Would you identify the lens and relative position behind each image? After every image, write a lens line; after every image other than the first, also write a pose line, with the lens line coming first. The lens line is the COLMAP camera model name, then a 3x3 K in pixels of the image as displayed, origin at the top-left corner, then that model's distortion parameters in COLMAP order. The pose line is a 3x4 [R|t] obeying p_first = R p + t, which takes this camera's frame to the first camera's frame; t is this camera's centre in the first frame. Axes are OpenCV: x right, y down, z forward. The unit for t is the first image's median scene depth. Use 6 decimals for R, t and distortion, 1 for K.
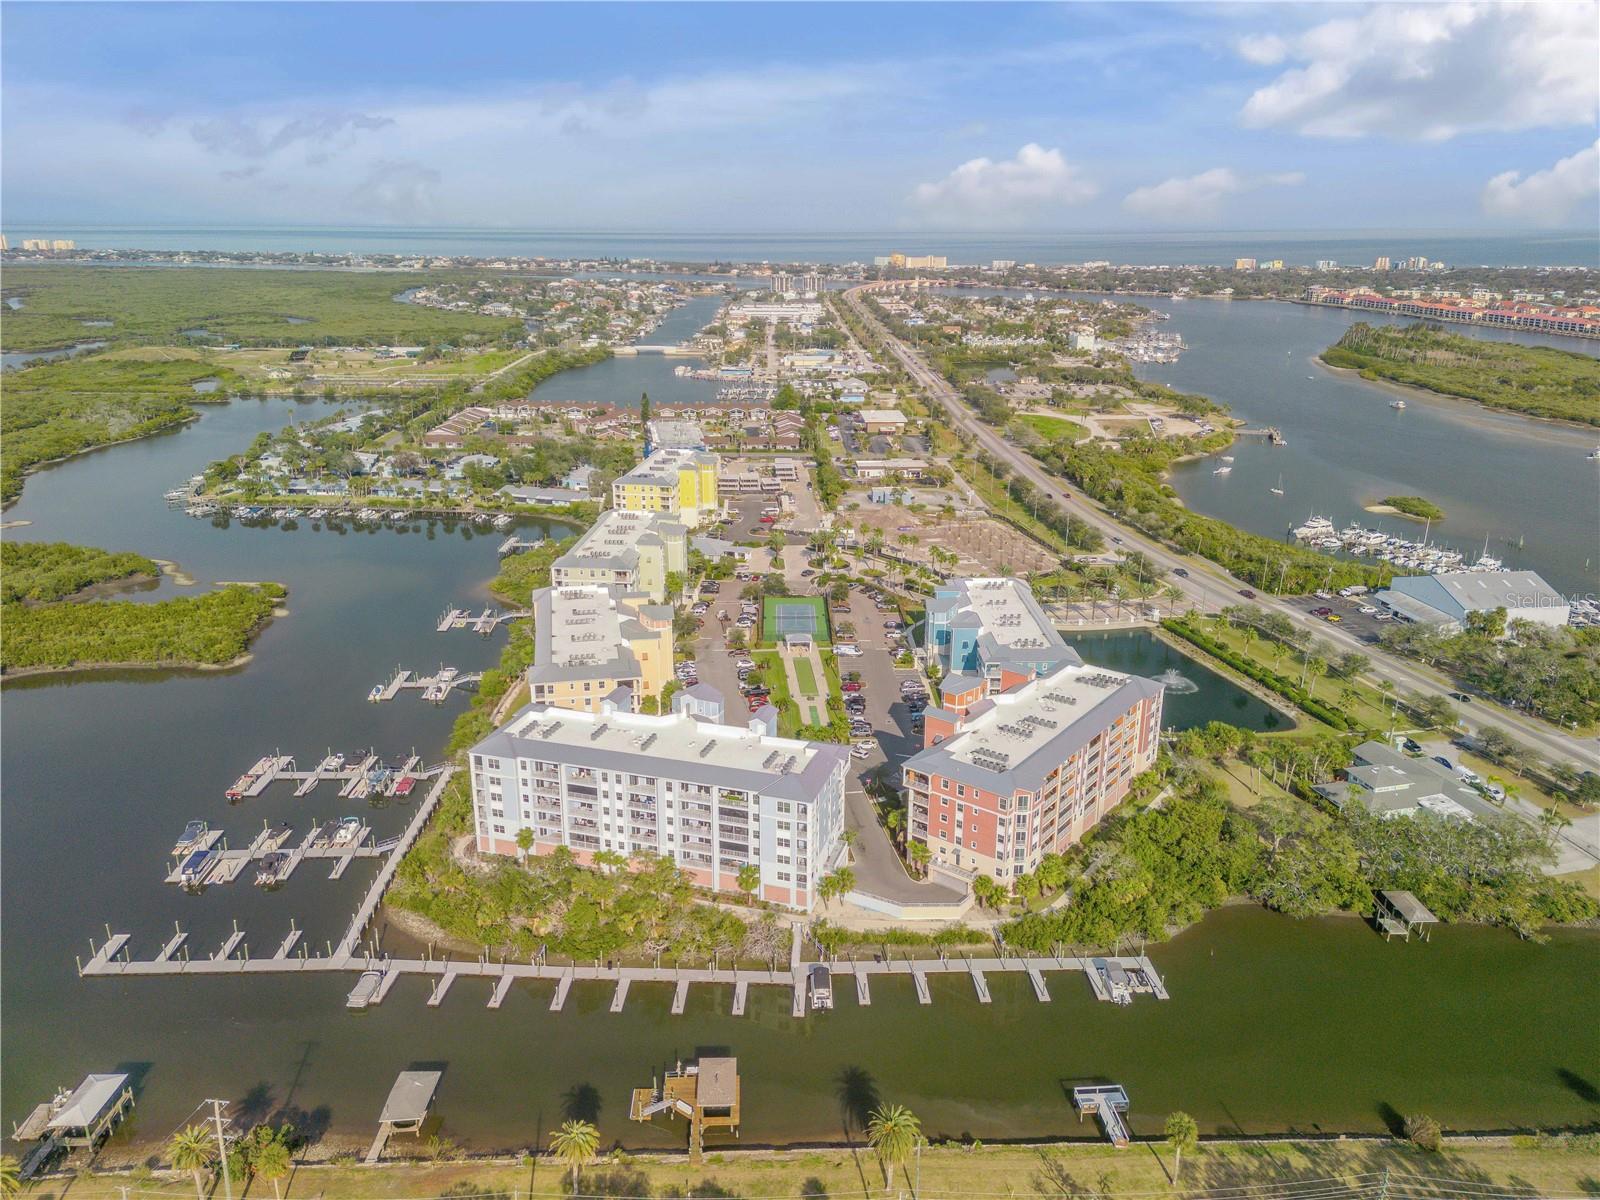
lens RADIAL K [[1132.0, 0, 800.0], [0, 1132.0, 600.0], [0, 0, 1]] dist [0.056409, -0.046915]
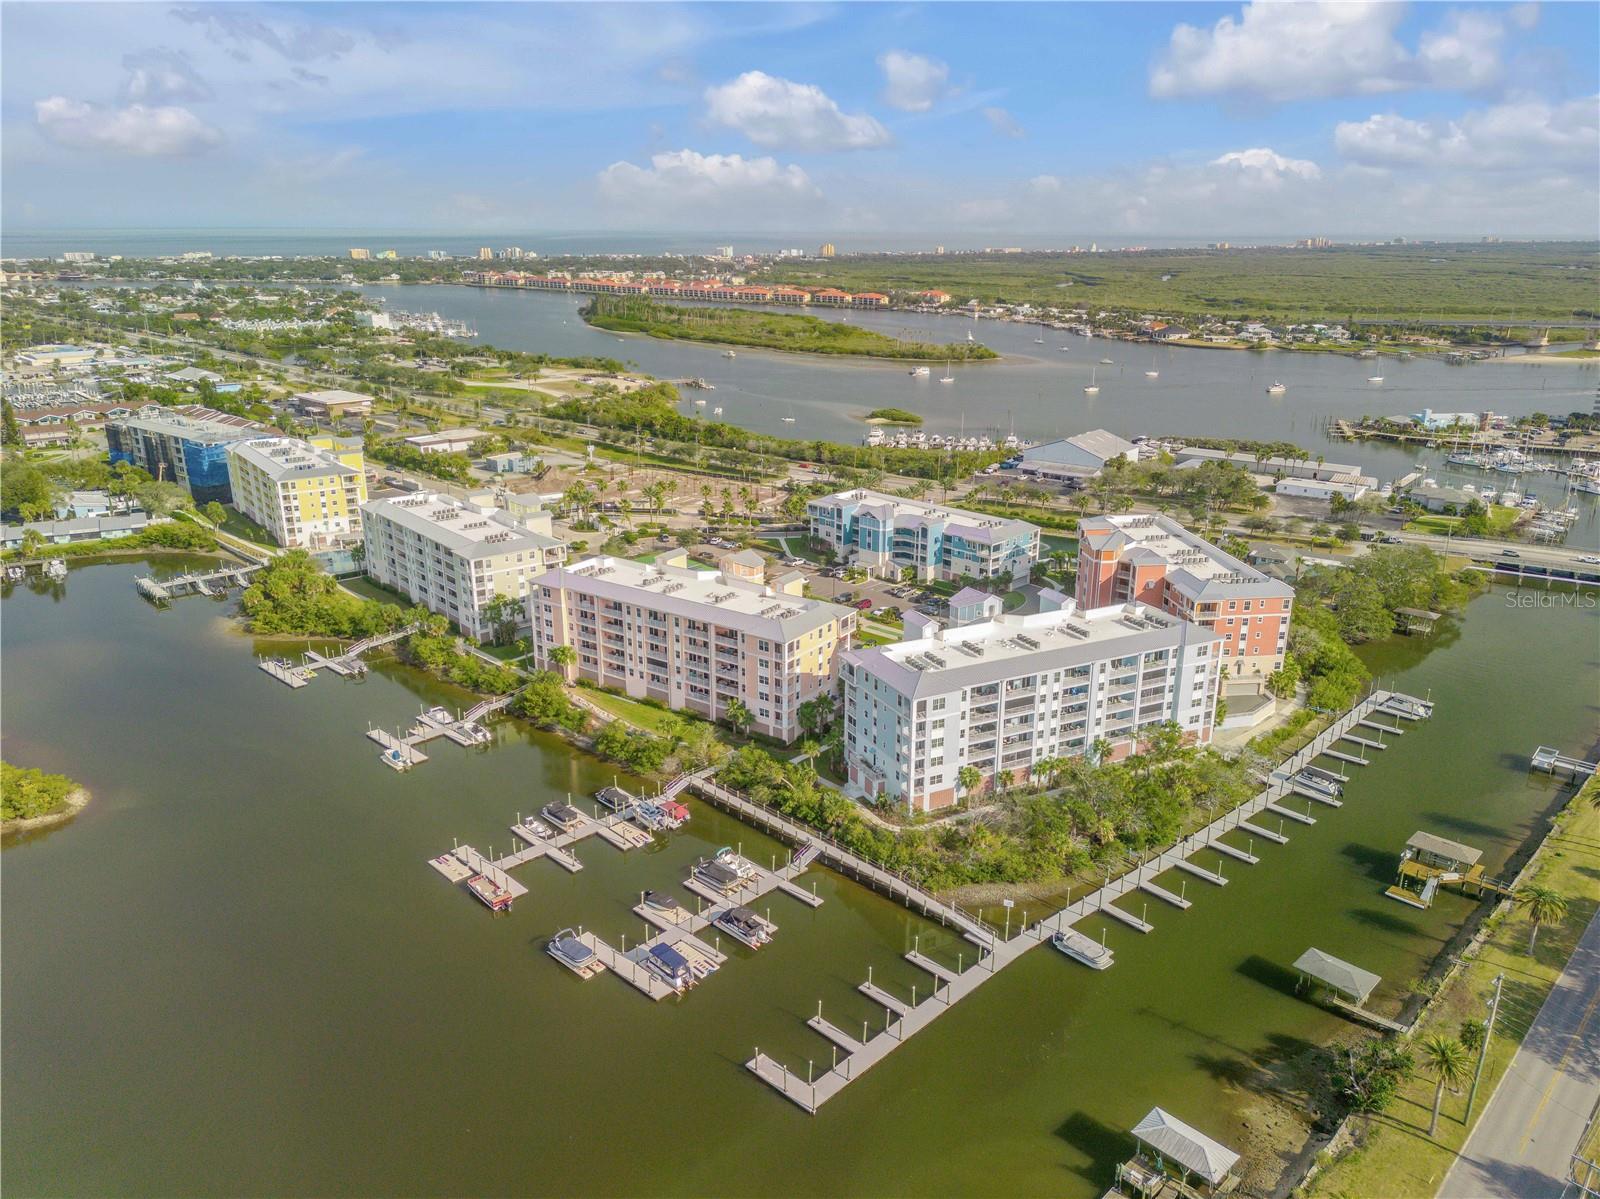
lens RADIAL K [[1136.4, 0, 800.0], [0, 1136.4, 599.5], [0, 0, 1]] dist [0.101158, -0.127335]
pose [[0.718158, -0.211894, 0.662835, -0.852560], [0.213207, 0.973704, 0.080270, -0.025236], [-0.662414, 0.083674, 0.744450, 0.388055]]
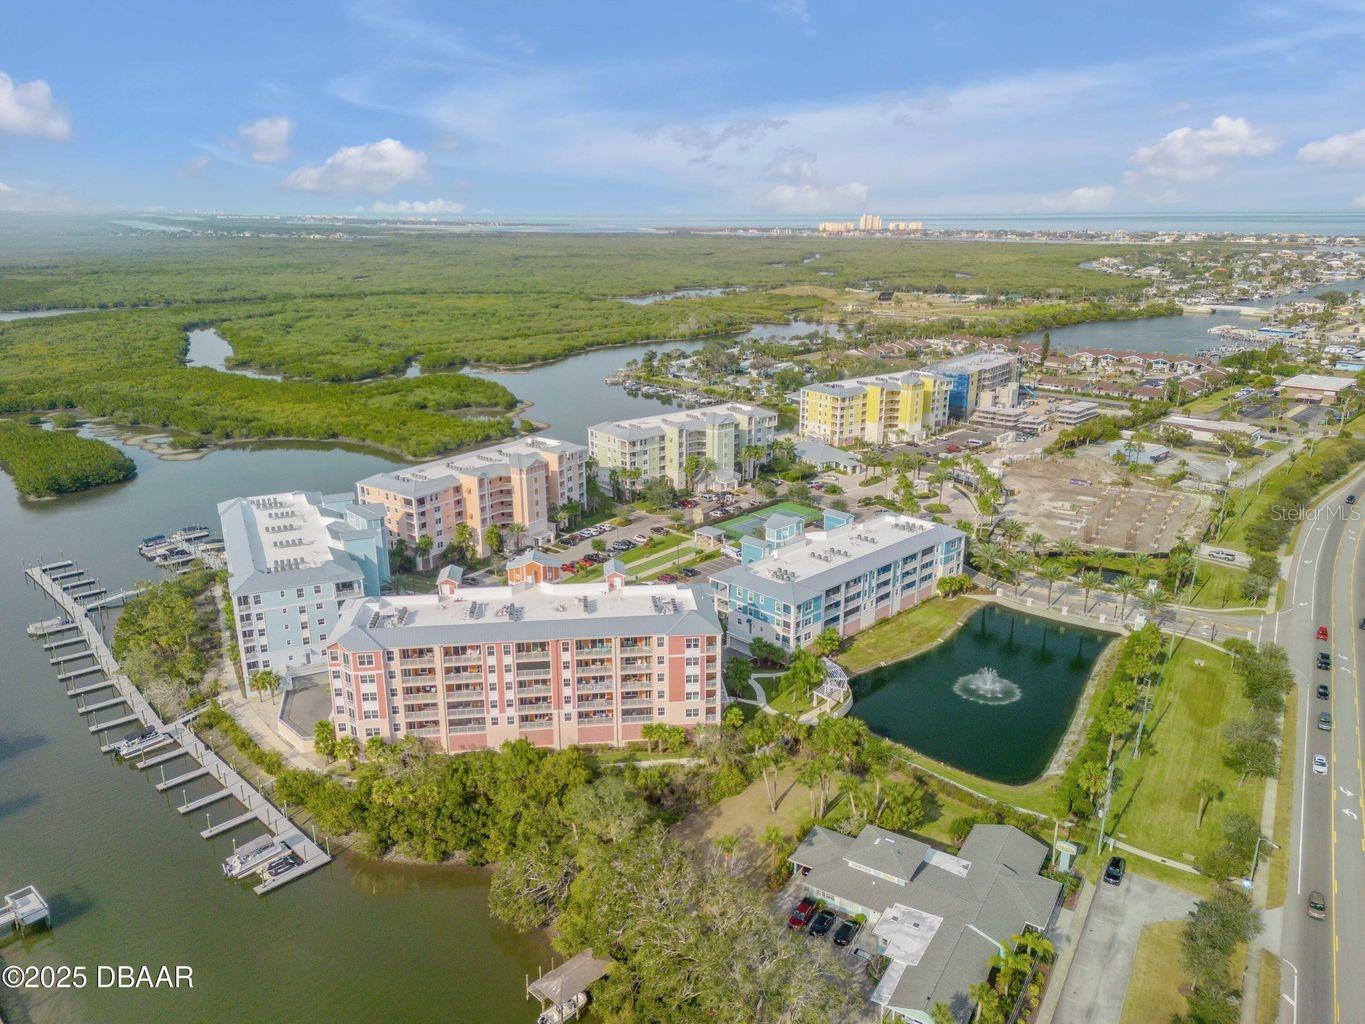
lens RADIAL K [[965.7, 0, 682.5], [0, 965.7, 512.0], [0, 0, 1]] dist [0.056409, -0.046915]
pose [[0.686319, 0.205979, -0.697523, 0.826875], [-0.219048, 0.973067, 0.071817, -0.056342], [0.693530, 0.103502, 0.712954, 0.528764]]
